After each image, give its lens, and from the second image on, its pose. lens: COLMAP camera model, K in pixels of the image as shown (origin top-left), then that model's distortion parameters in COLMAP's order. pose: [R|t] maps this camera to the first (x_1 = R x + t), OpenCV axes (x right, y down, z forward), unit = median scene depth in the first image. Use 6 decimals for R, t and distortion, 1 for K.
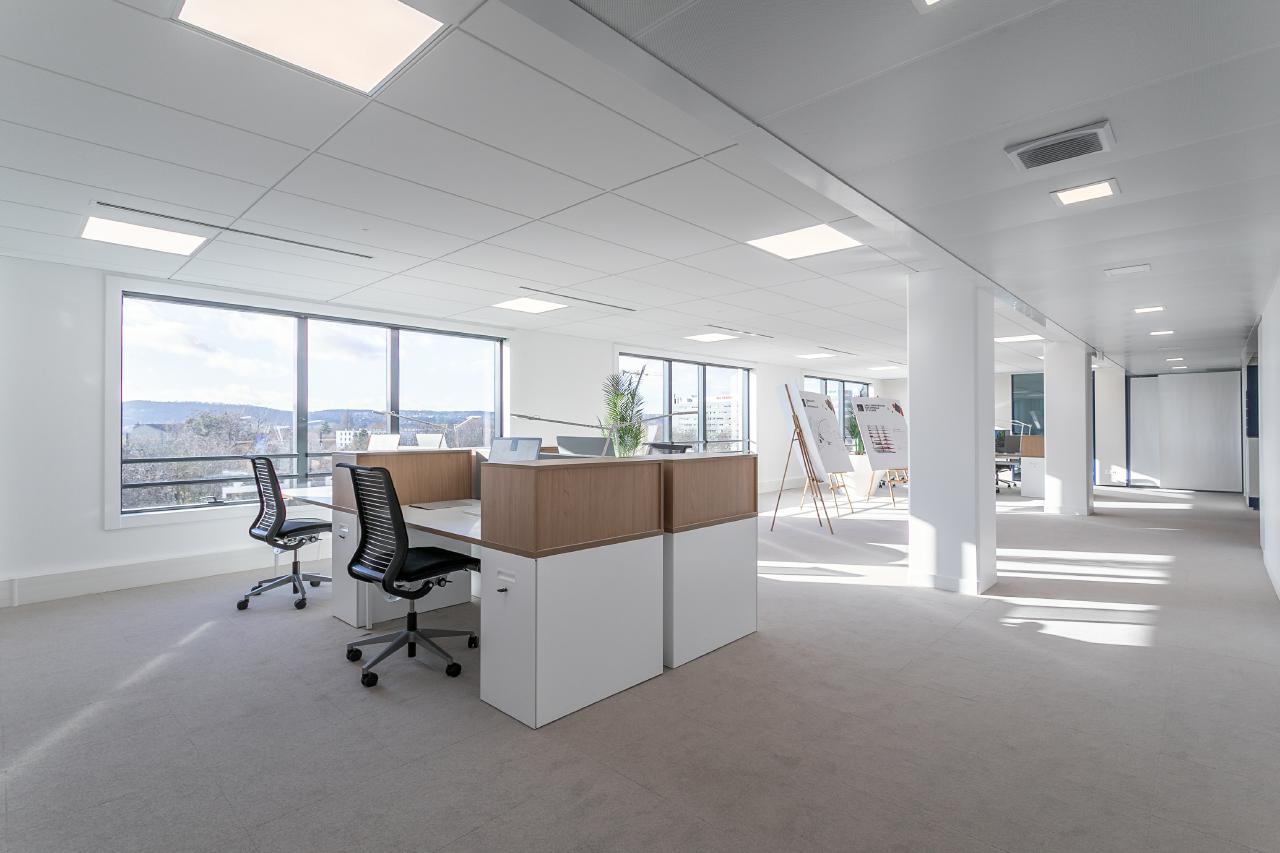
lens RADIAL K [[610.5, 0, 640.0], [0, 610.5, 426.5], [0, 0, 1]] dist [0.001682, 0.000212]
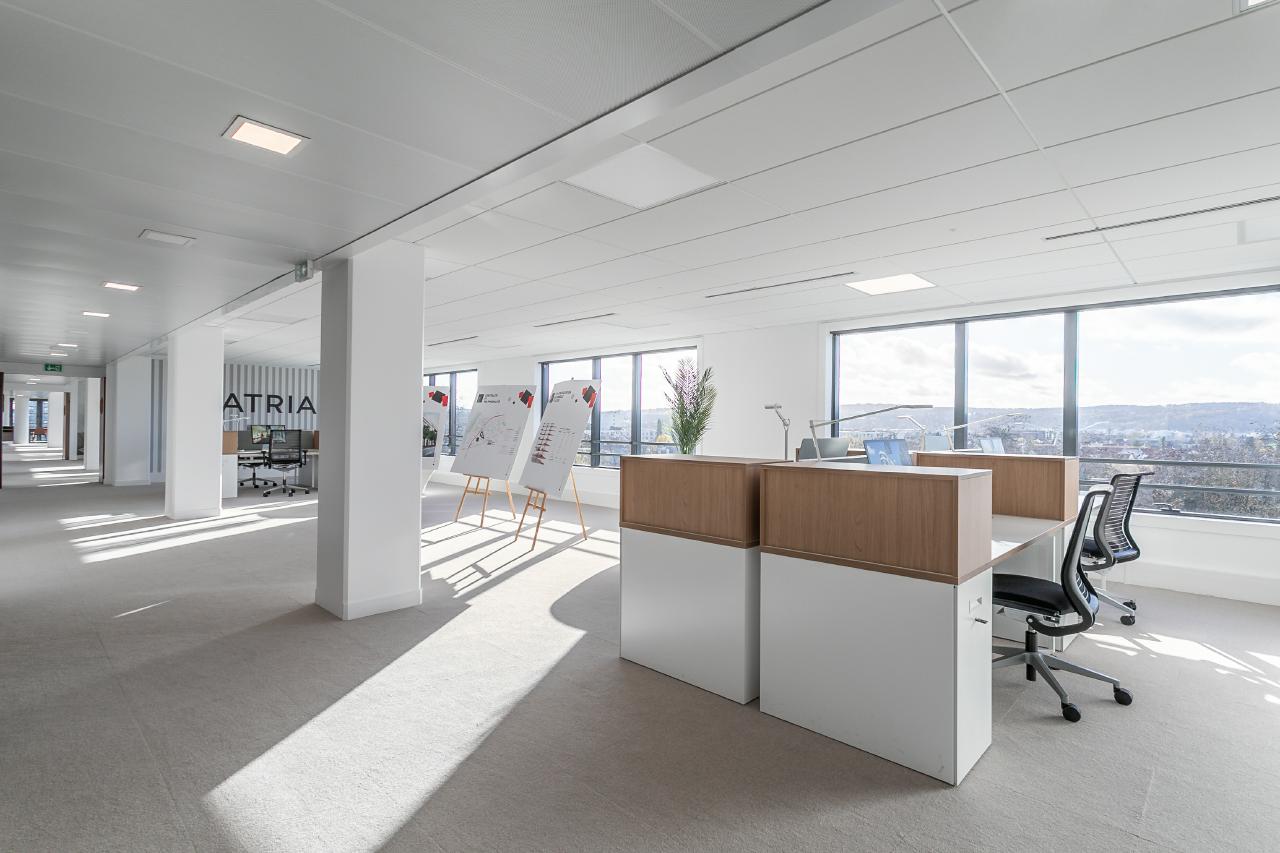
lens RADIAL K [[610.5, 0, 640.0], [0, 610.5, 426.5], [0, 0, 1]] dist [0.001682, 0.000212]
pose [[-0.021640, 0.005685, -0.999750, 0.771805], [-0.003417, 0.999978, 0.005760, -0.004796], [0.999760, 0.003540, -0.021620, 0.718883]]
